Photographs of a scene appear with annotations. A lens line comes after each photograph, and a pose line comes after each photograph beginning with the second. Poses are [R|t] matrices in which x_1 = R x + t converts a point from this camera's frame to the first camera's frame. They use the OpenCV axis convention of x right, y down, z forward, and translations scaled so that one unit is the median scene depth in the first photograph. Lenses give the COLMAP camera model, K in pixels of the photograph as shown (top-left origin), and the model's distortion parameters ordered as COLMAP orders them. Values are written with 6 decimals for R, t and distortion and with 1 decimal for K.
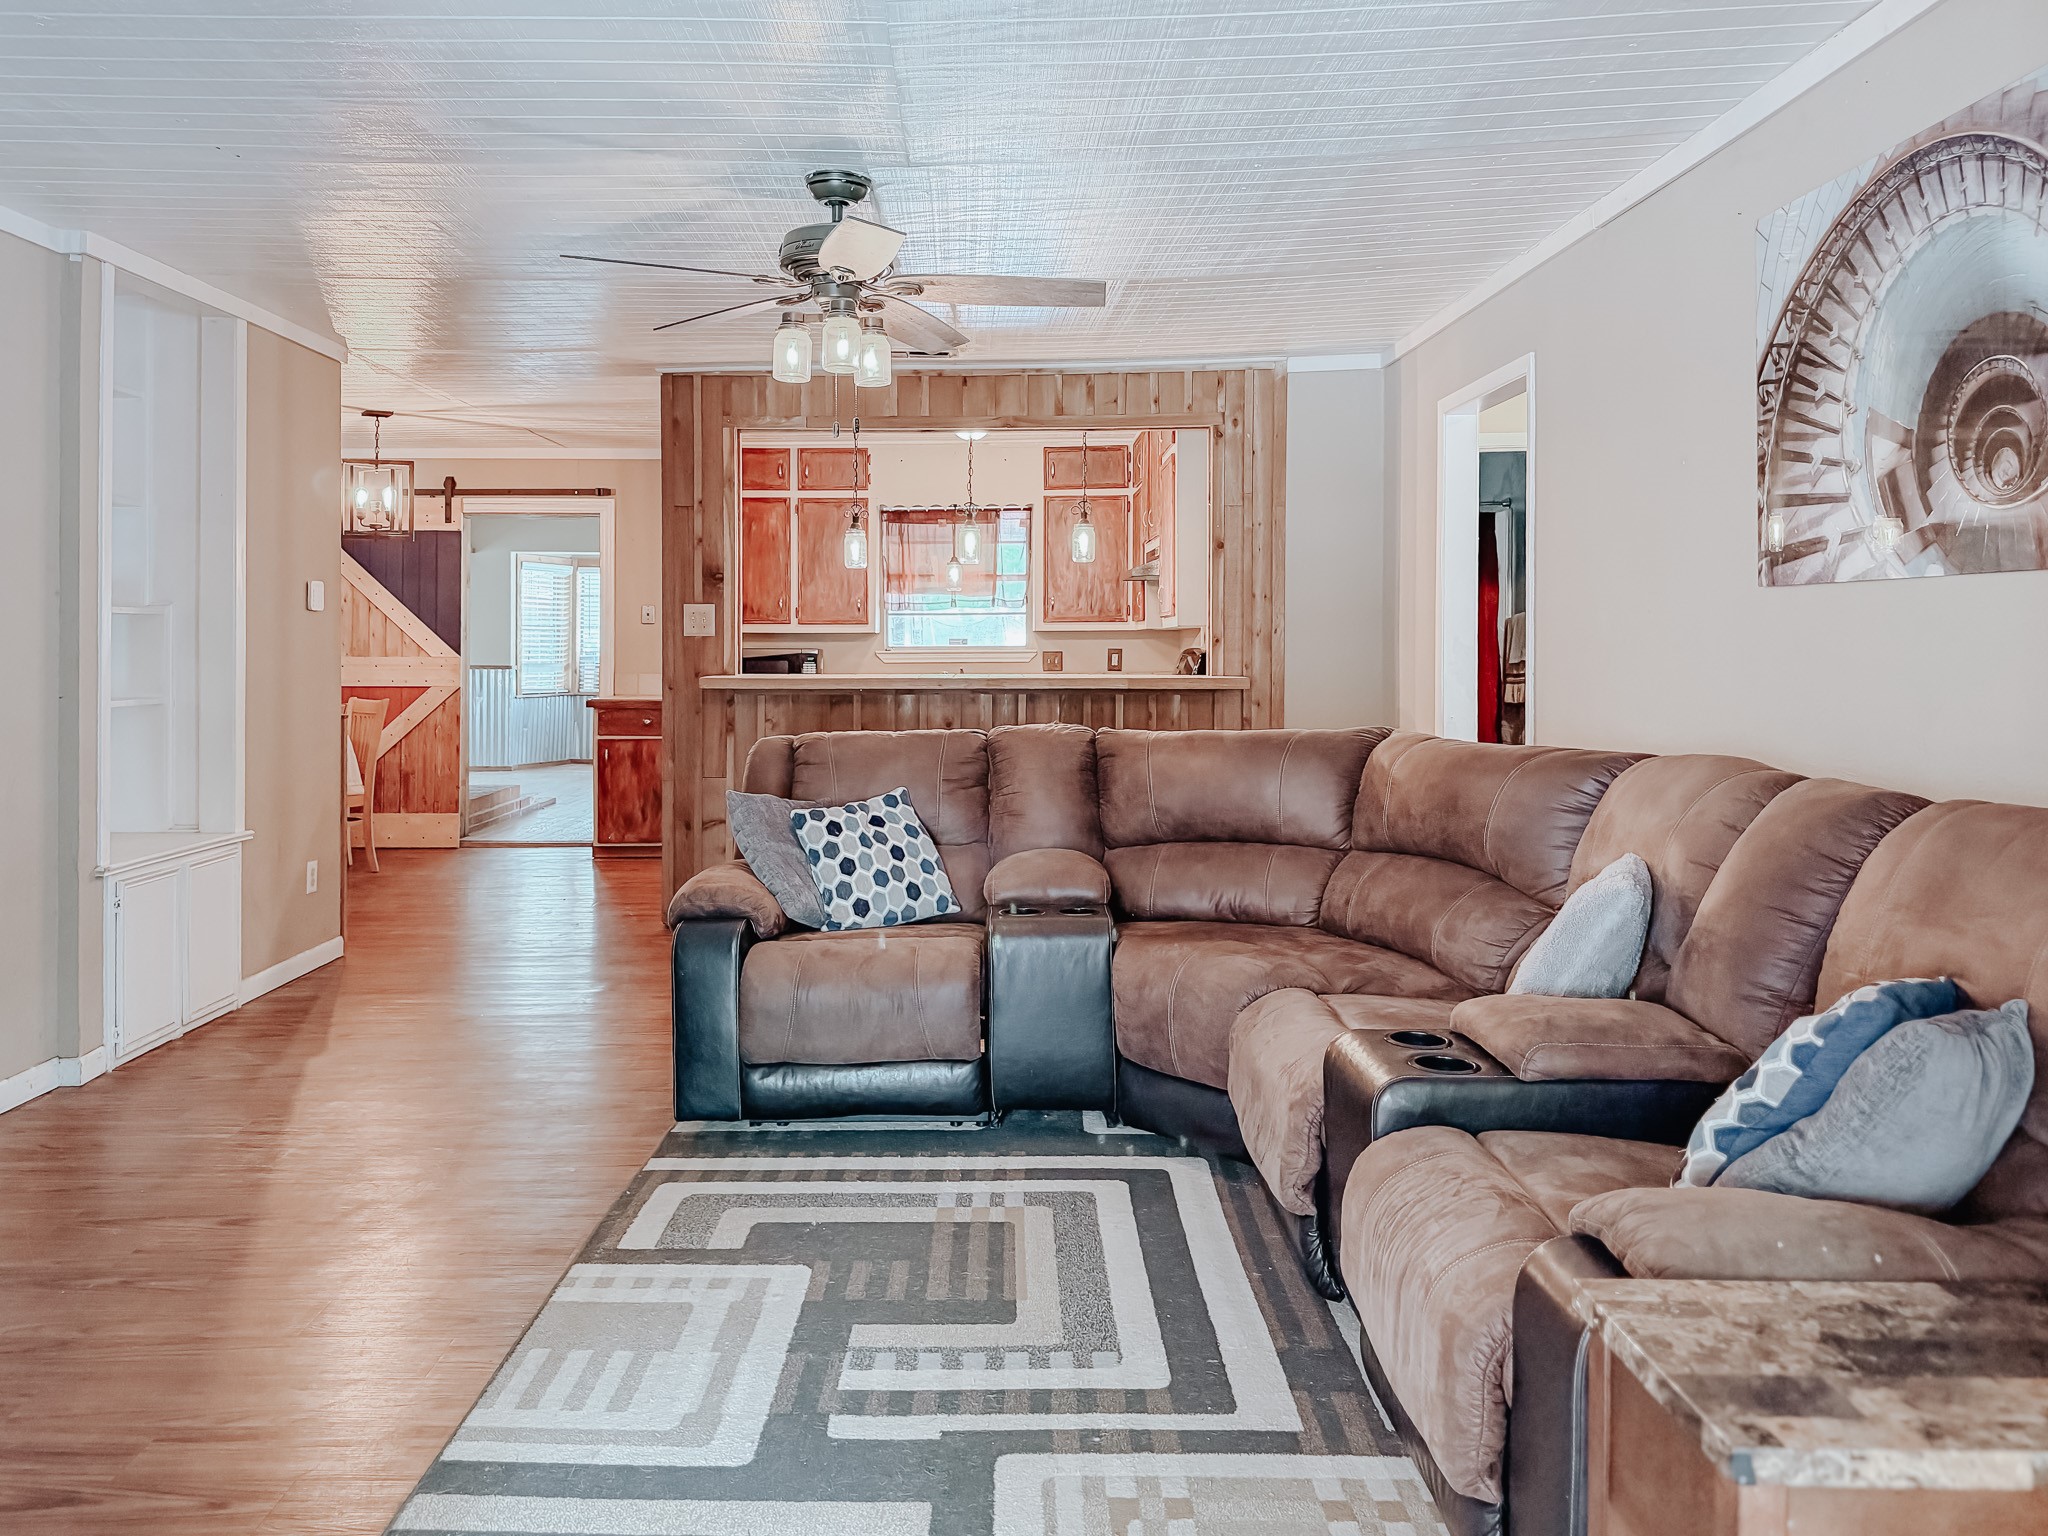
lens RADIAL K [[1452.9, 0, 1087.9], [0, 1452.9, 774.8], [0, 0, 1]] dist [0.056104, -0.056455]
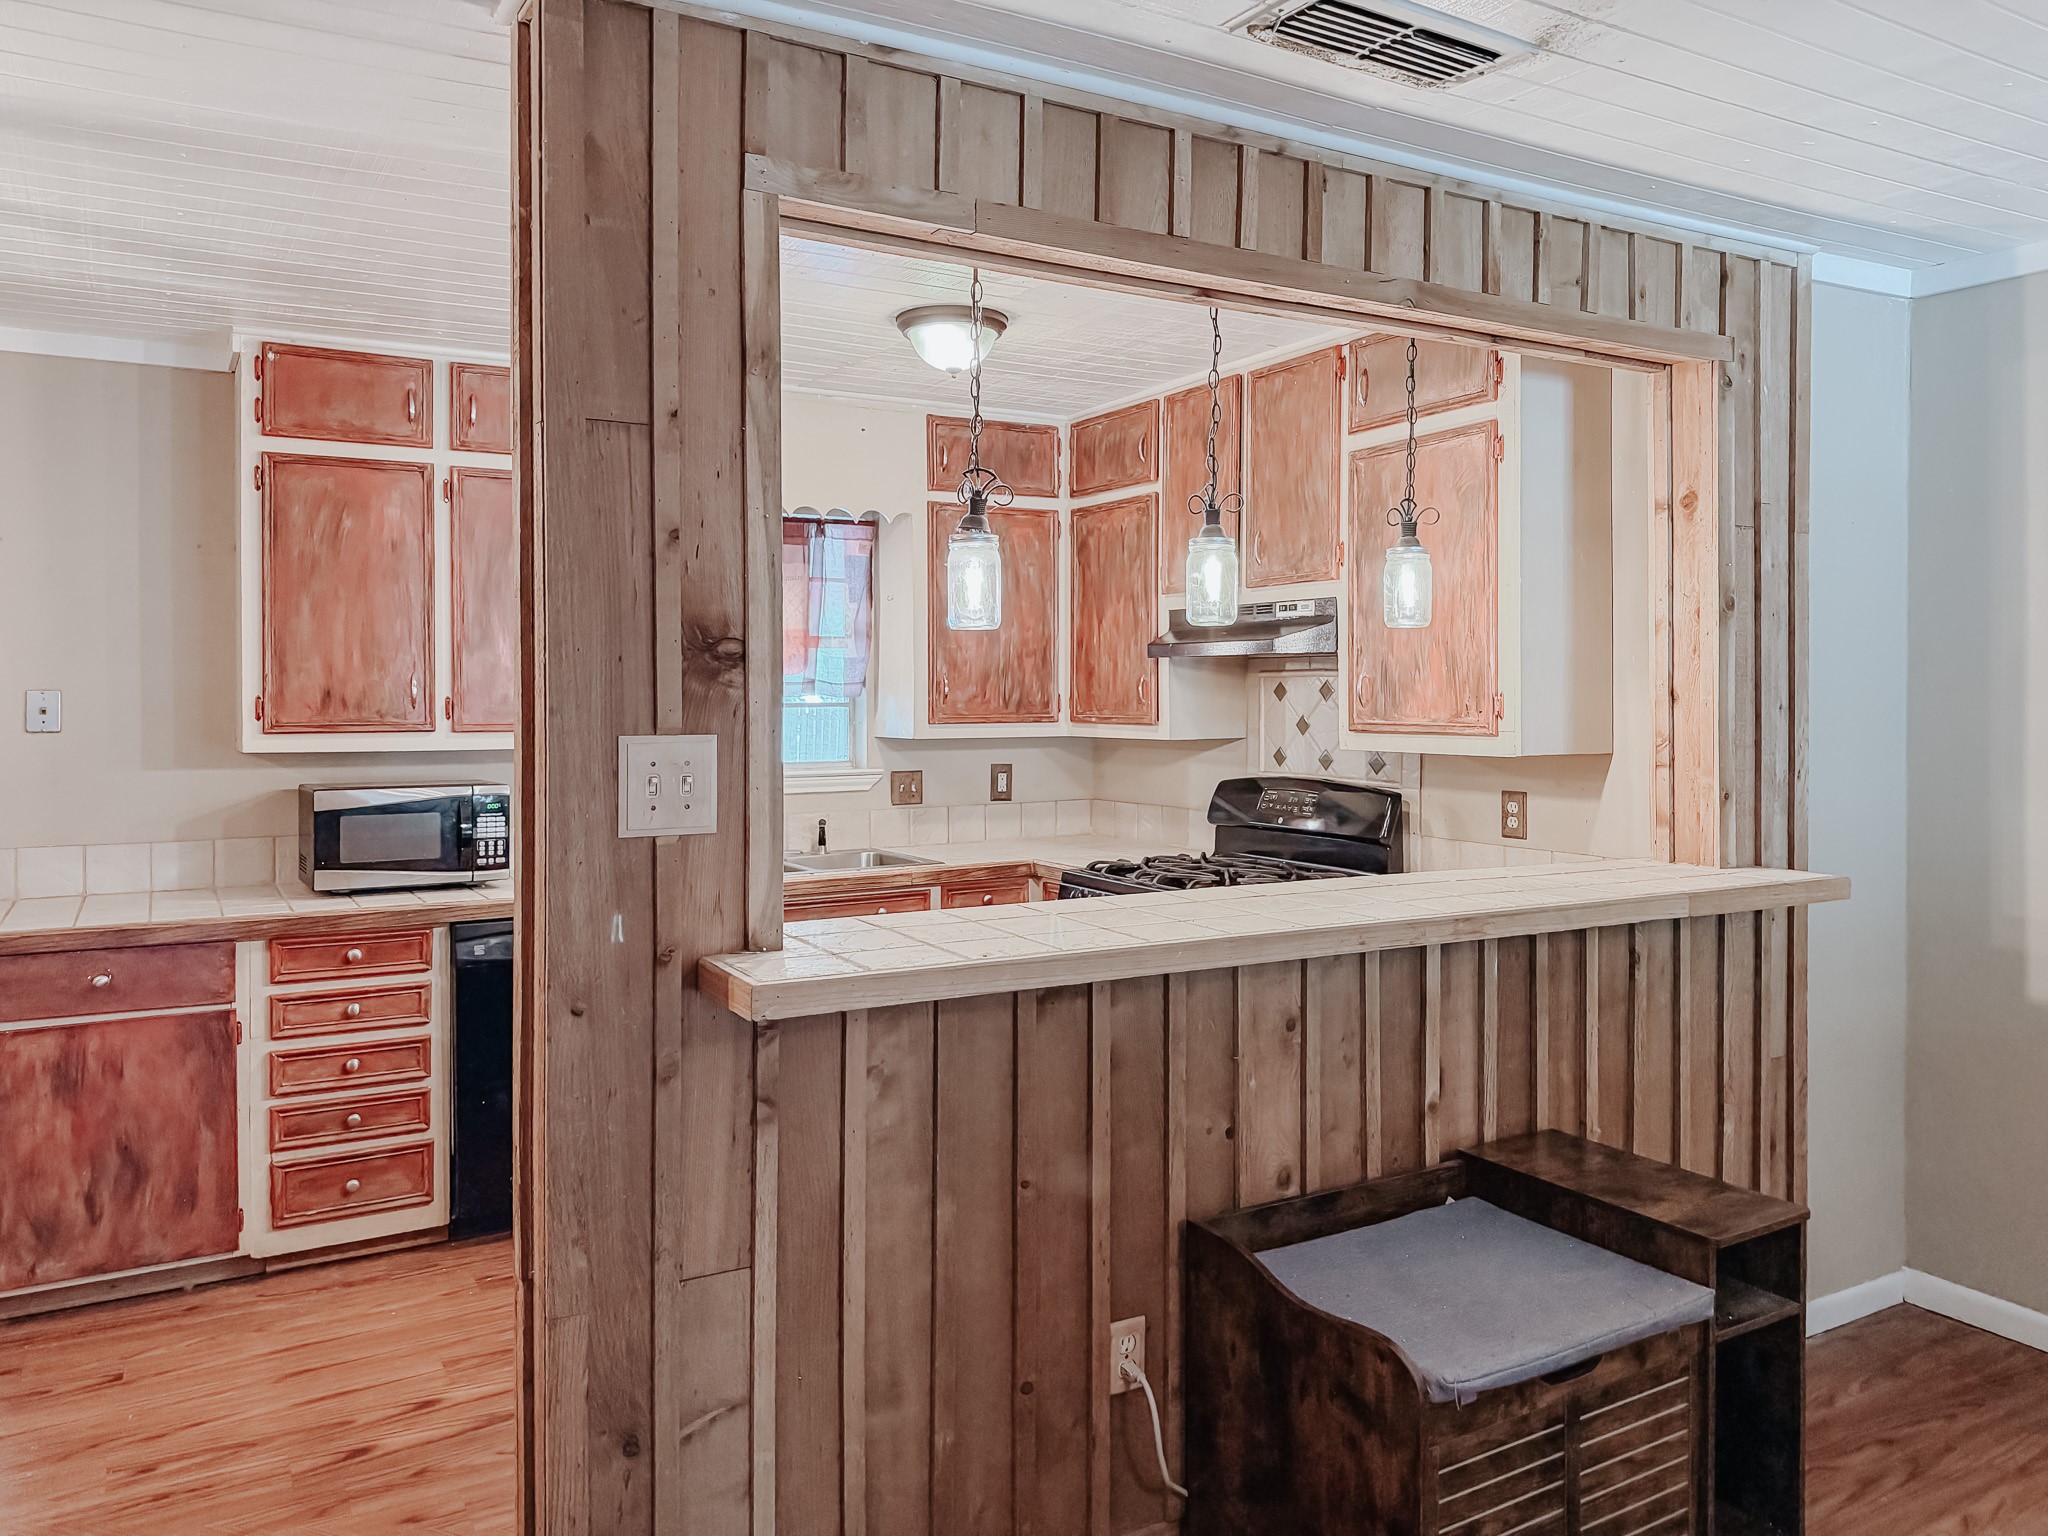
lens RADIAL K [[1452.9, 0, 1088.5], [0, 1452.9, 755.9], [0, 0, 1]] dist [0.056104, -0.056455]
pose [[0.880179, -0.012908, 0.474466, -0.784750], [0.035304, 0.998641, -0.038325, -0.224942], [-0.473327, 0.050483, 0.879439, 1.562469]]
